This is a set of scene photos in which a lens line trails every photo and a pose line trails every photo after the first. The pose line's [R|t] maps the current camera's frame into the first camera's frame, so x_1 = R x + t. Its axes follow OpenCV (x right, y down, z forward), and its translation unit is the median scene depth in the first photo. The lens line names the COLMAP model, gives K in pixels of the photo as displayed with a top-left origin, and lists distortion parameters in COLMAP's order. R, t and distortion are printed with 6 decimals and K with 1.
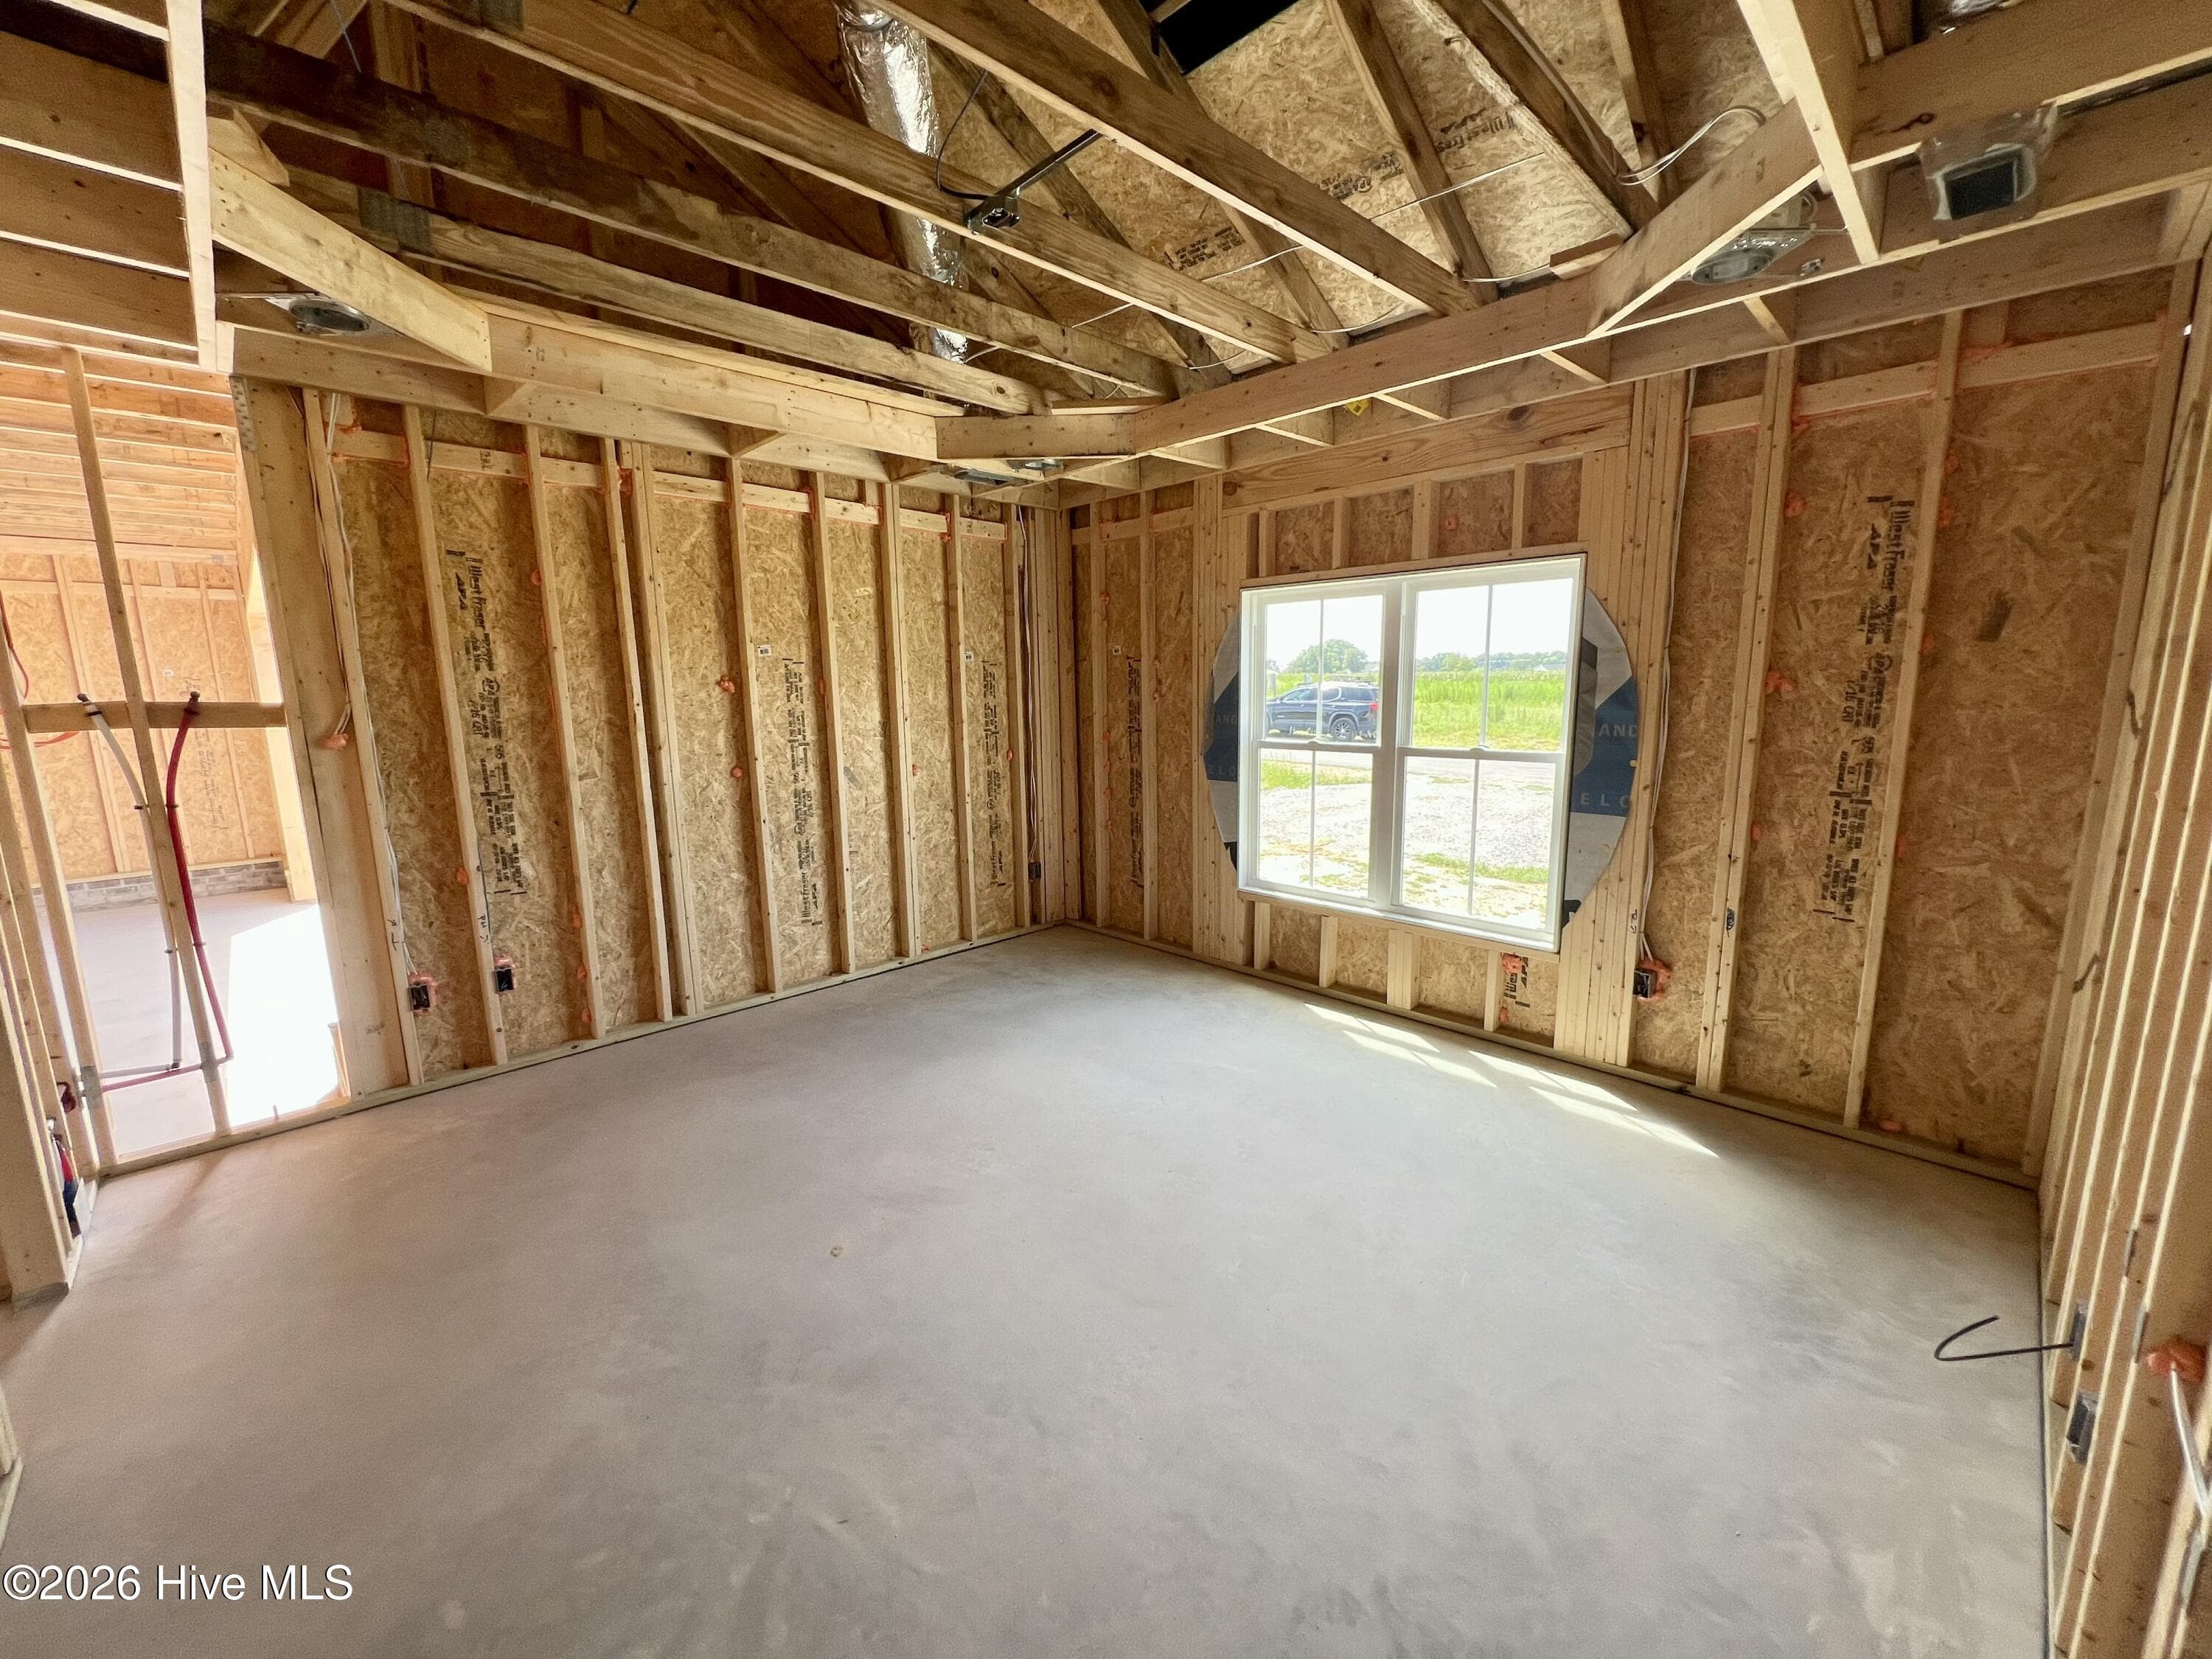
lens RADIAL K [[885.2, 0, 1106.3], [0, 885.2, 837.6], [0, 0, 1]] dist [-0.010864, 0.000439]
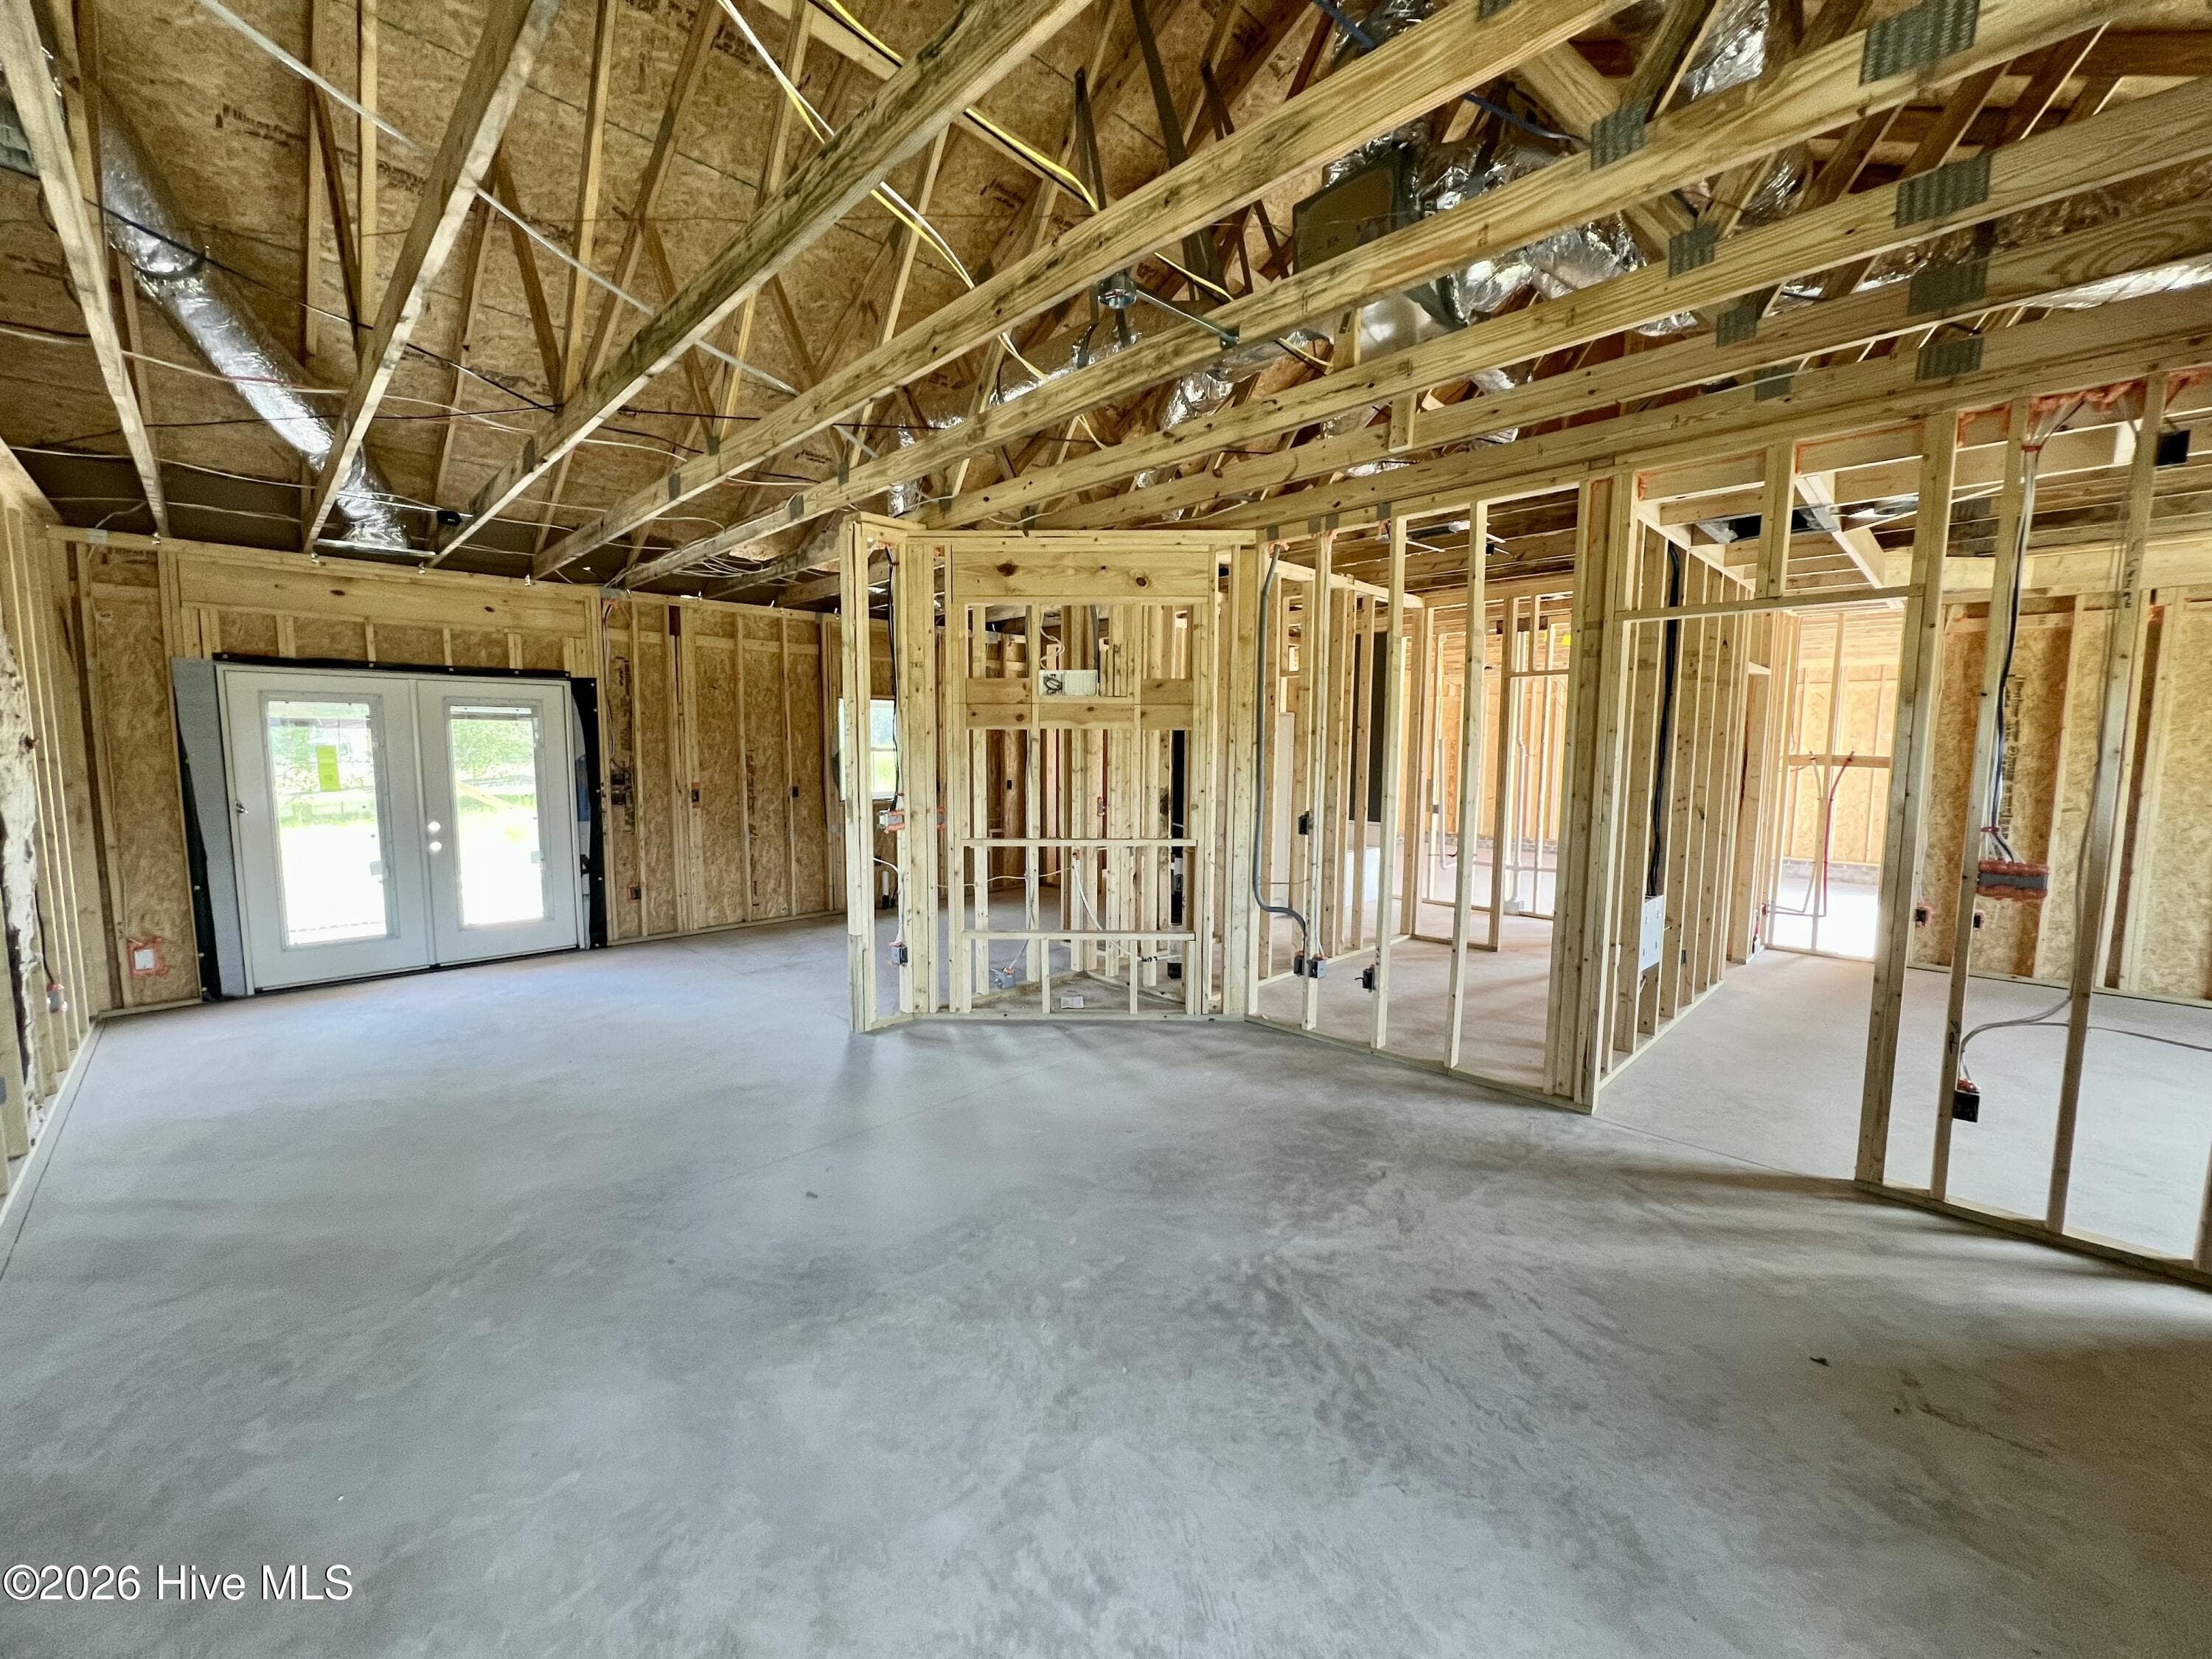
lens RADIAL K [[885.2, 0, 1102.0], [0, 885.2, 839.0], [0, 0, 1]] dist [-0.010864, 0.000439]
pose [[0.003311, 0.113626, -0.993518, 1.072511], [-0.176891, 0.977922, 0.111253, 0.127608], [0.984225, 0.175376, 0.023338, -0.802782]]
